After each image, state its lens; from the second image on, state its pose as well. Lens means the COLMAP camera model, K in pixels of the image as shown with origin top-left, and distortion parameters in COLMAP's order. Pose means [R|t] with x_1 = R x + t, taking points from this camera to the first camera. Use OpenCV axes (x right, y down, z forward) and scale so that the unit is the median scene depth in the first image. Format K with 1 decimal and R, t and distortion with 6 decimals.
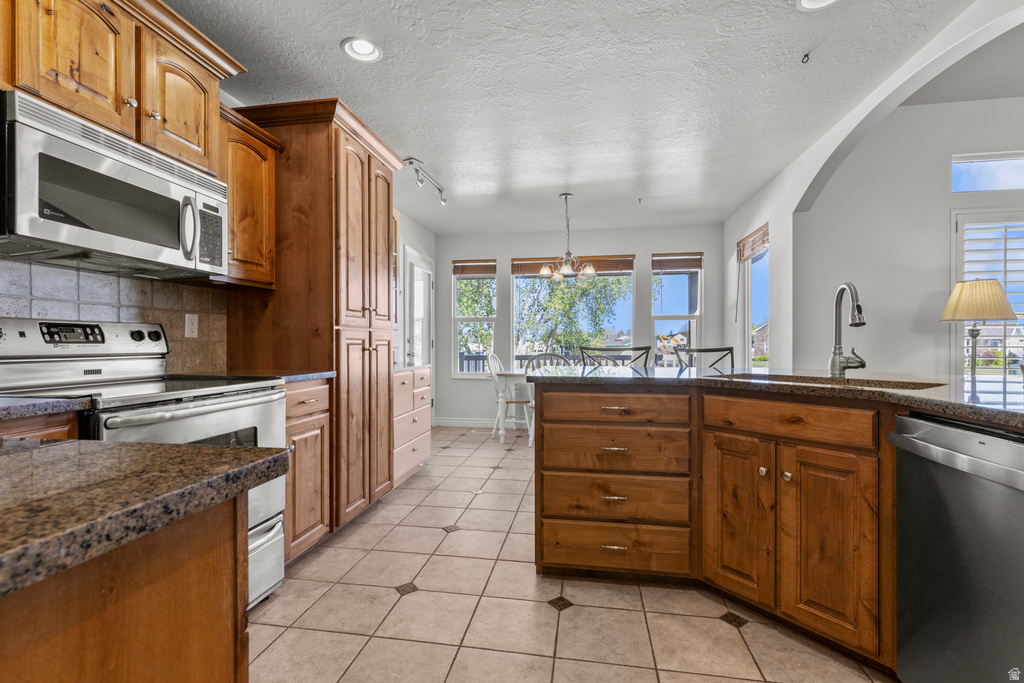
lens RADIAL K [[463.1, 0, 512.8], [0, 463.1, 339.6], [0, 0, 1]] dist [0.002007, -0.000632]
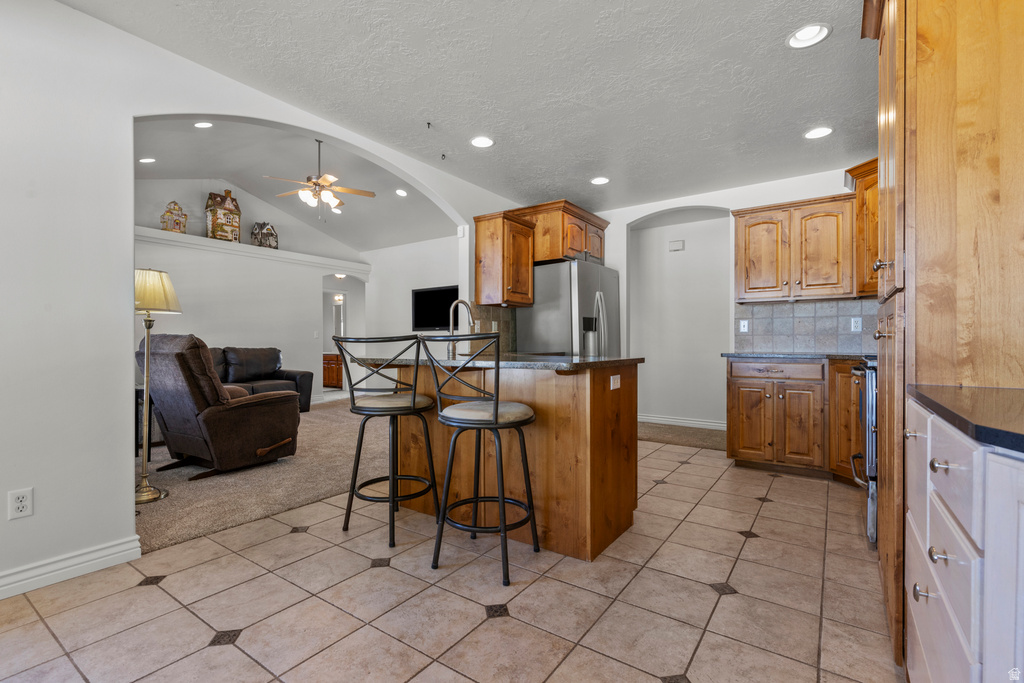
lens RADIAL K [[463.1, 0, 511.9], [0, 463.1, 342.7], [0, 0, 1]] dist [0.002007, -0.000632]
pose [[-0.903041, -0.006097, 0.429511, -0.143060], [-0.003614, 0.999972, 0.006596, 0.027630], [-0.429539, 0.004404, -0.903038, 1.782146]]
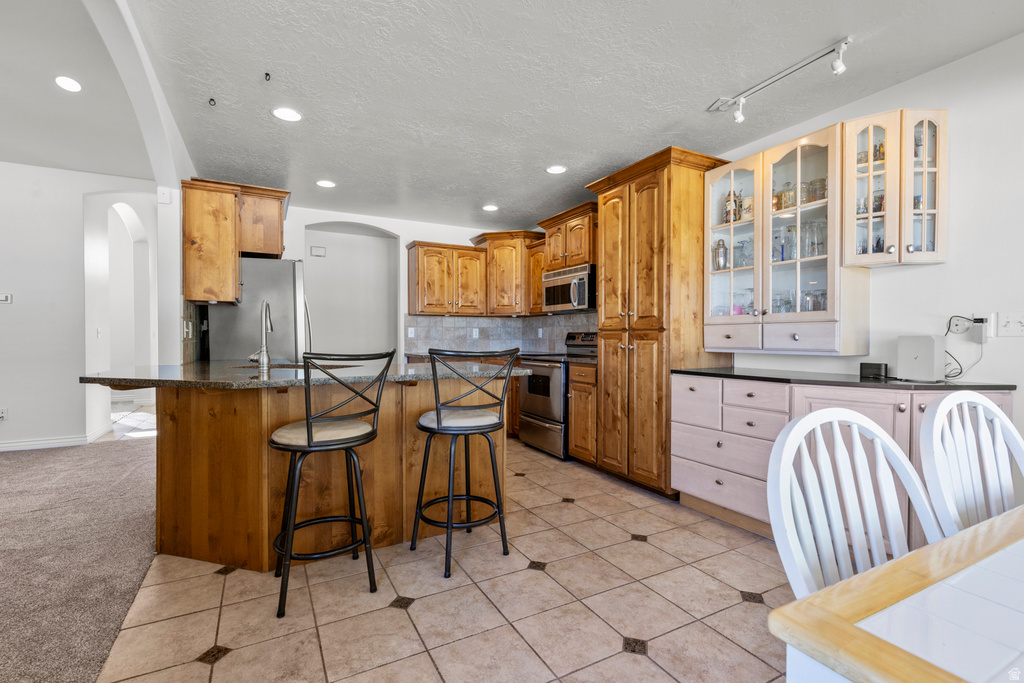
lens RADIAL K [[463.1, 0, 501.2], [0, 463.1, 344.5], [0, 0, 1]] dist [0.002007, -0.000632]
pose [[-0.791215, 0.001254, -0.611537, 0.725400], [-0.011322, 0.999796, 0.016699, -0.006583], [0.611433, 0.020137, -0.791040, 1.822822]]
